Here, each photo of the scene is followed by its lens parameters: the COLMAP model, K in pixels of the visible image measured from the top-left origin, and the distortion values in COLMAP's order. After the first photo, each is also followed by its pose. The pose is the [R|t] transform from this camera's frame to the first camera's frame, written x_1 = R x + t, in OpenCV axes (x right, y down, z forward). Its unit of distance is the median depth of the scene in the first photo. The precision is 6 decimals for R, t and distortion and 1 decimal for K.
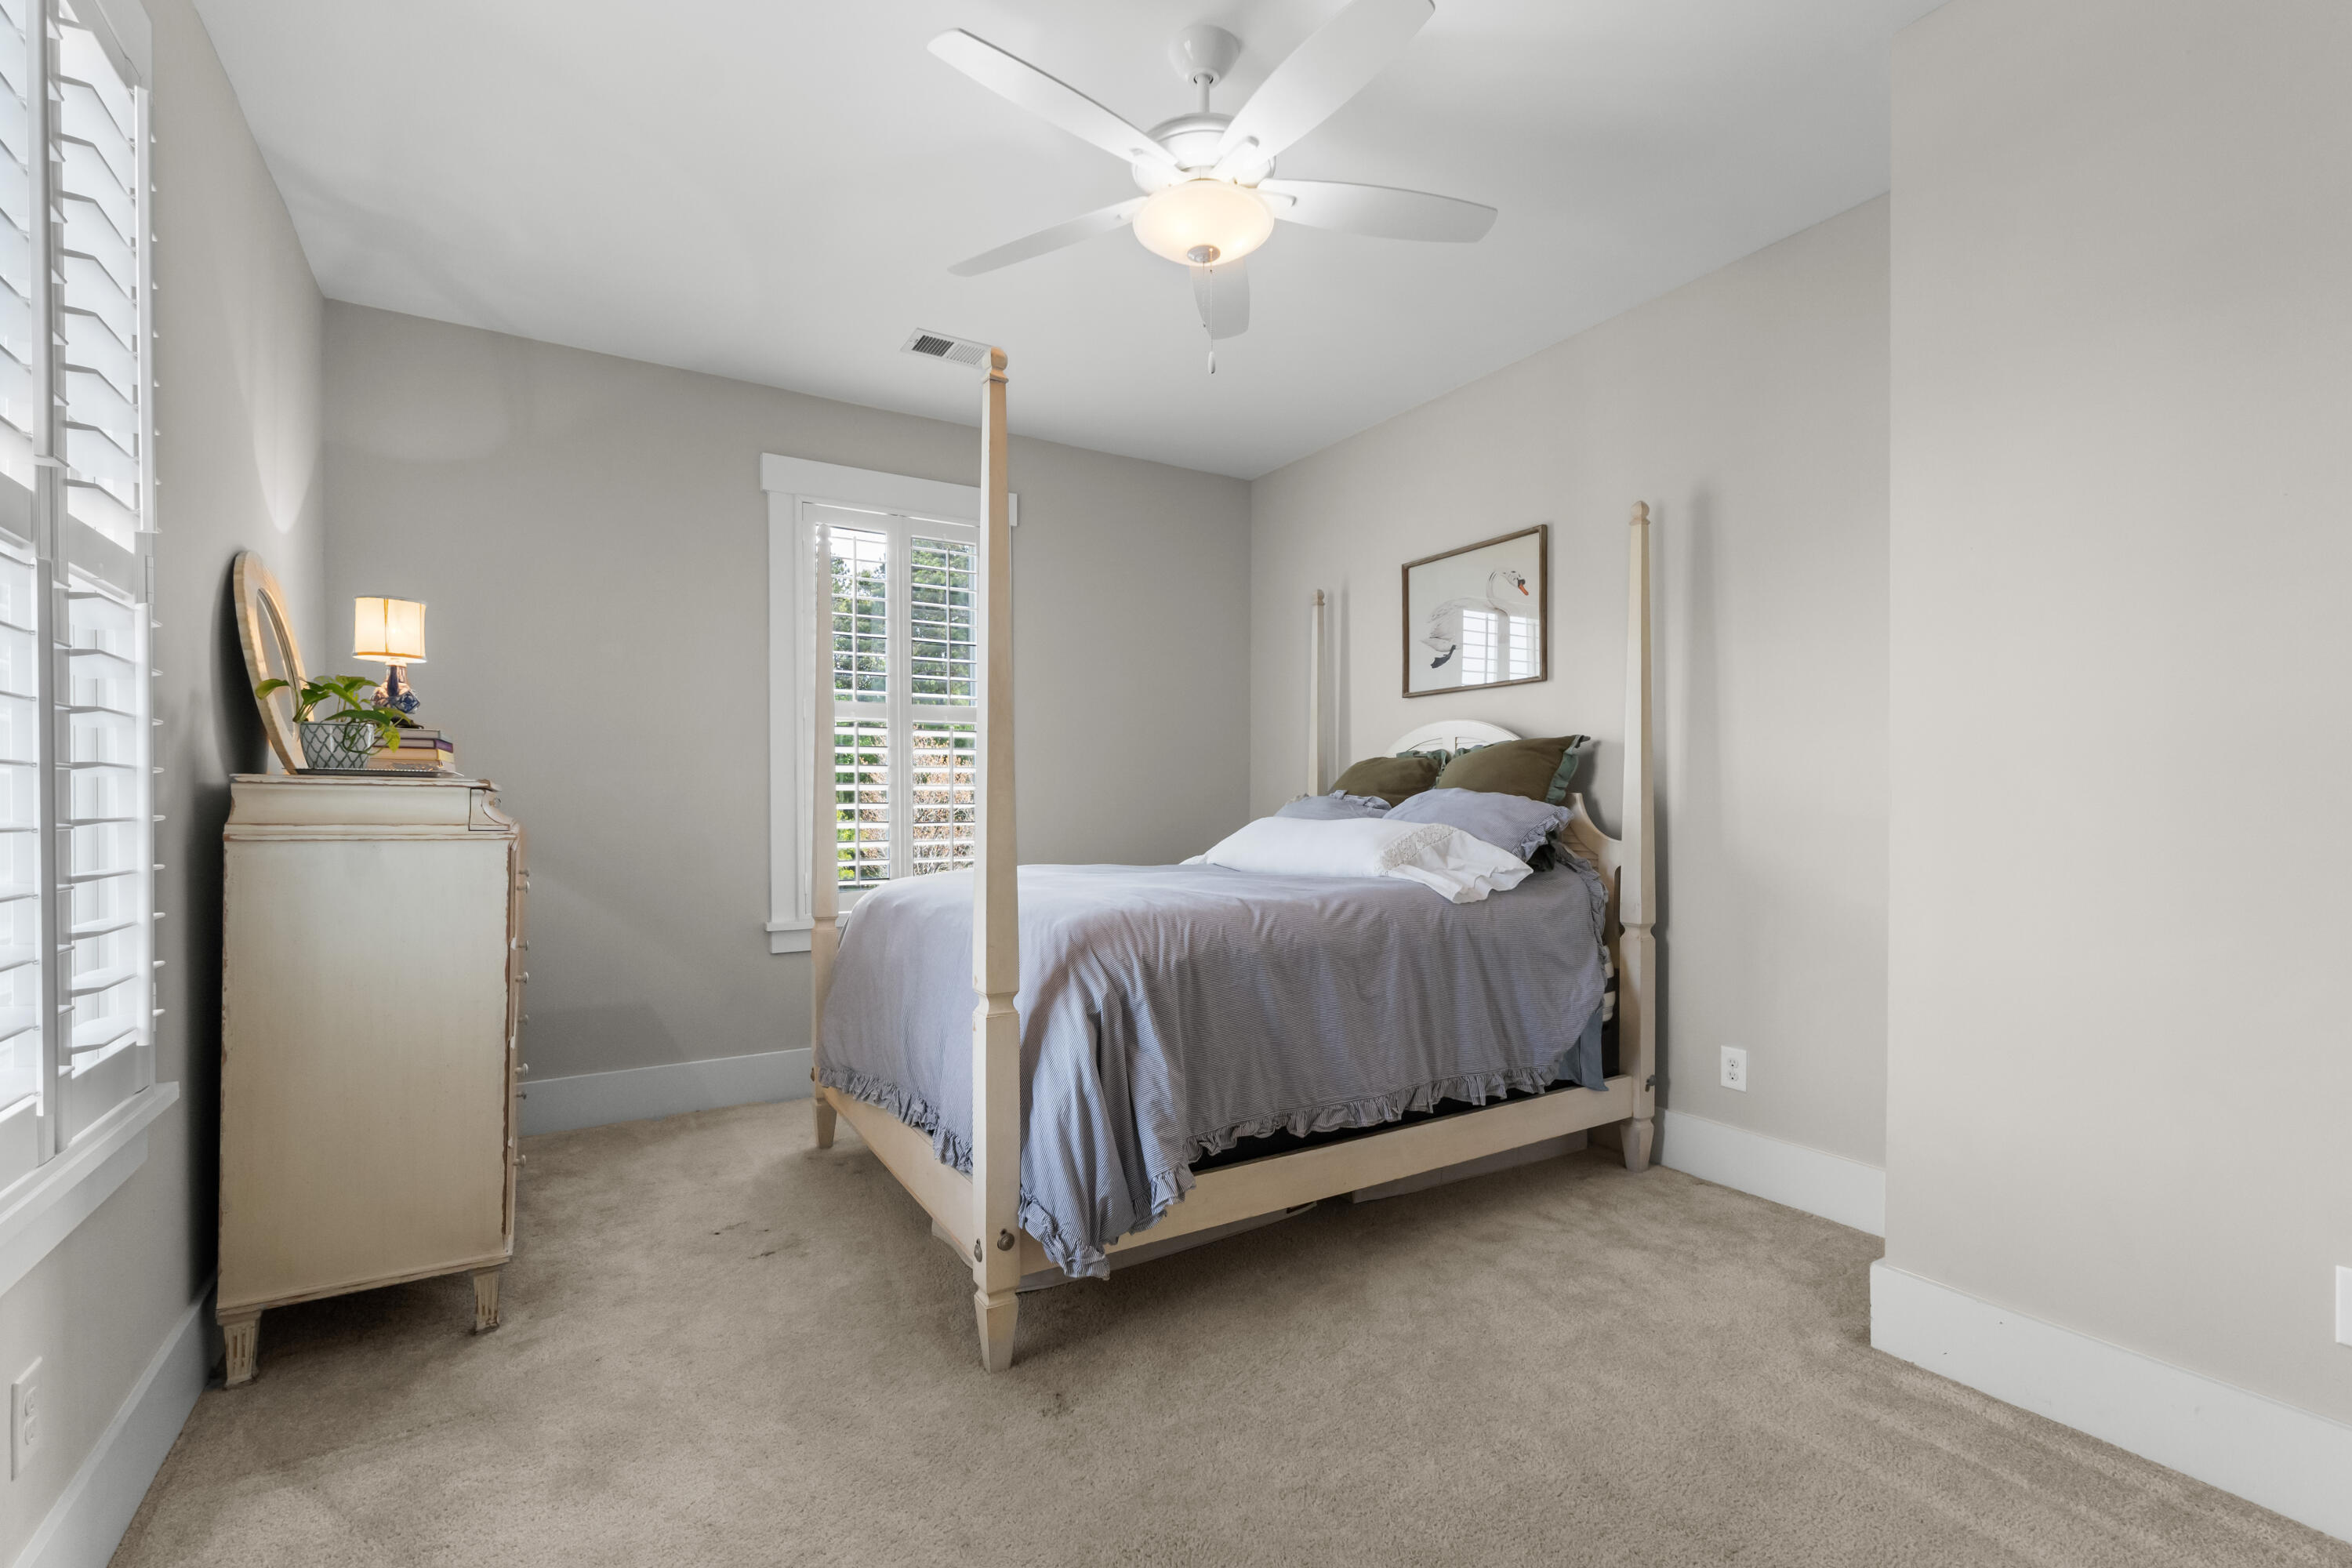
lens RADIAL K [[1021.9, 0, 1159.7], [0, 1021.9, 806.8], [0, 0, 1]] dist [0.006405, -0.000883]
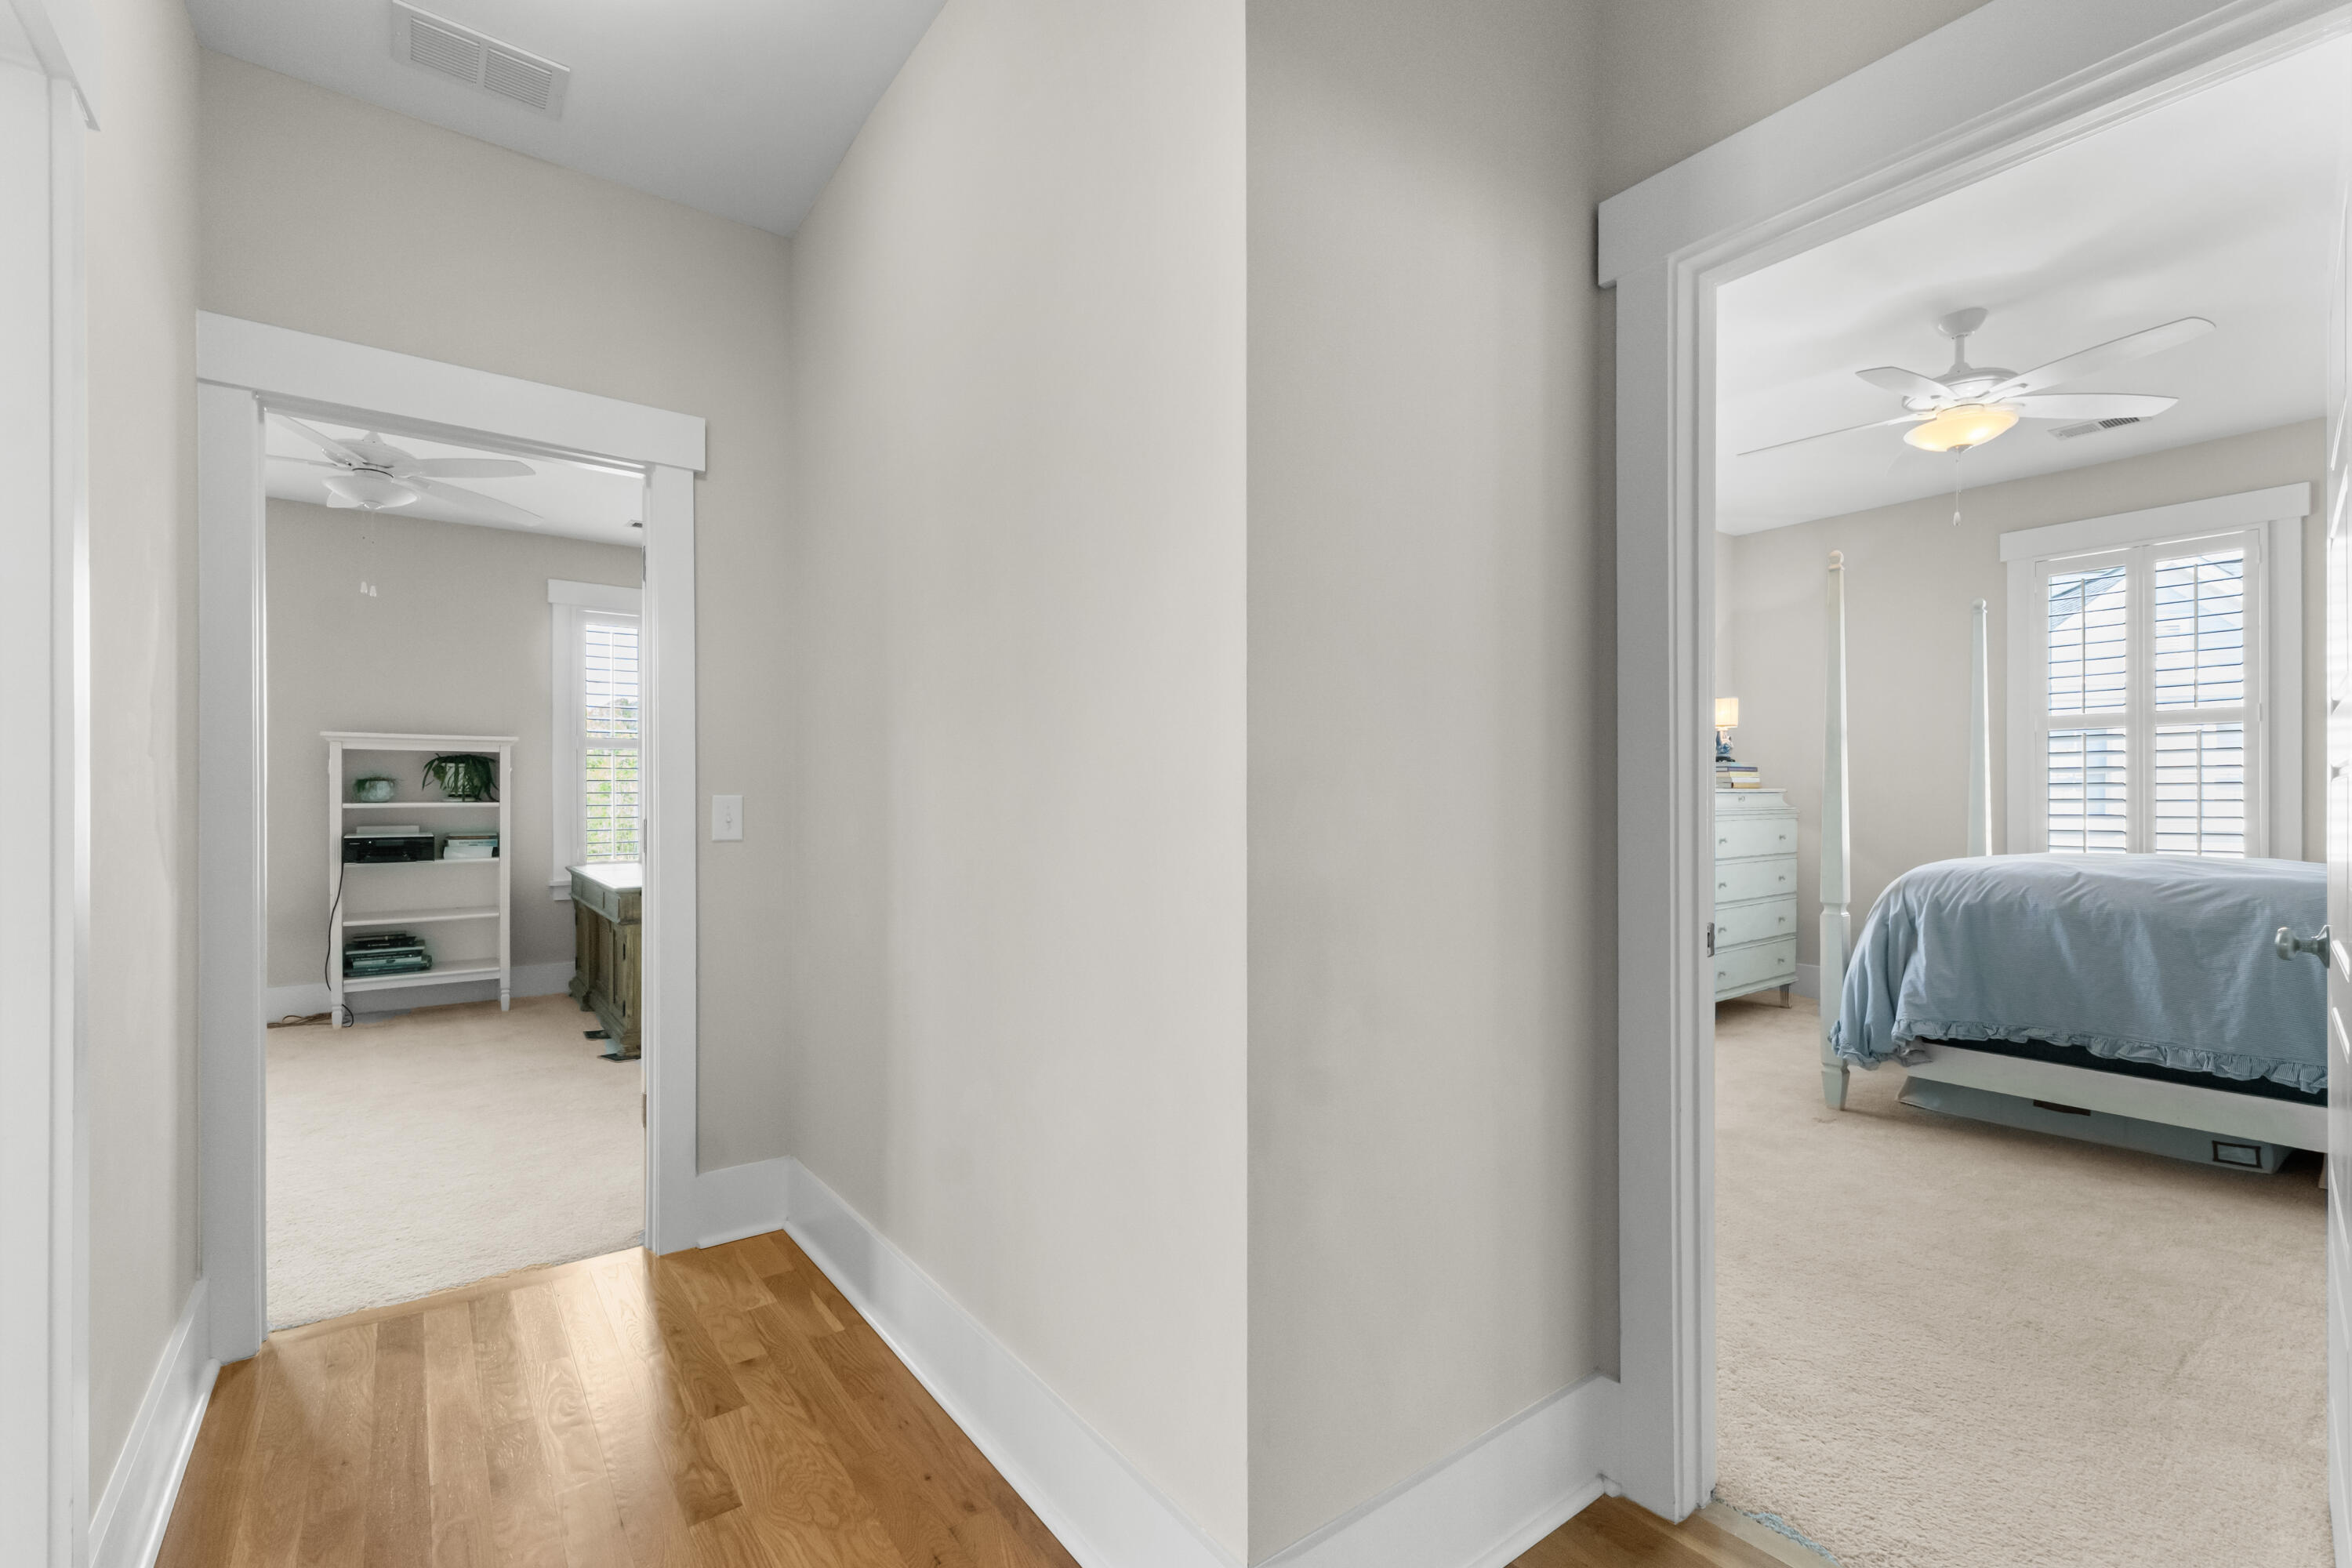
lens RADIAL K [[1021.9, 0, 1182.9], [0, 1021.9, 796.1], [0, 0, 1]] dist [0.006405, -0.000883]
pose [[0.108764, -0.002491, -0.994064, 1.321659], [-0.005207, 0.999982, -0.003076, 0.001254], [0.994054, 0.005511, 0.108749, -0.305974]]
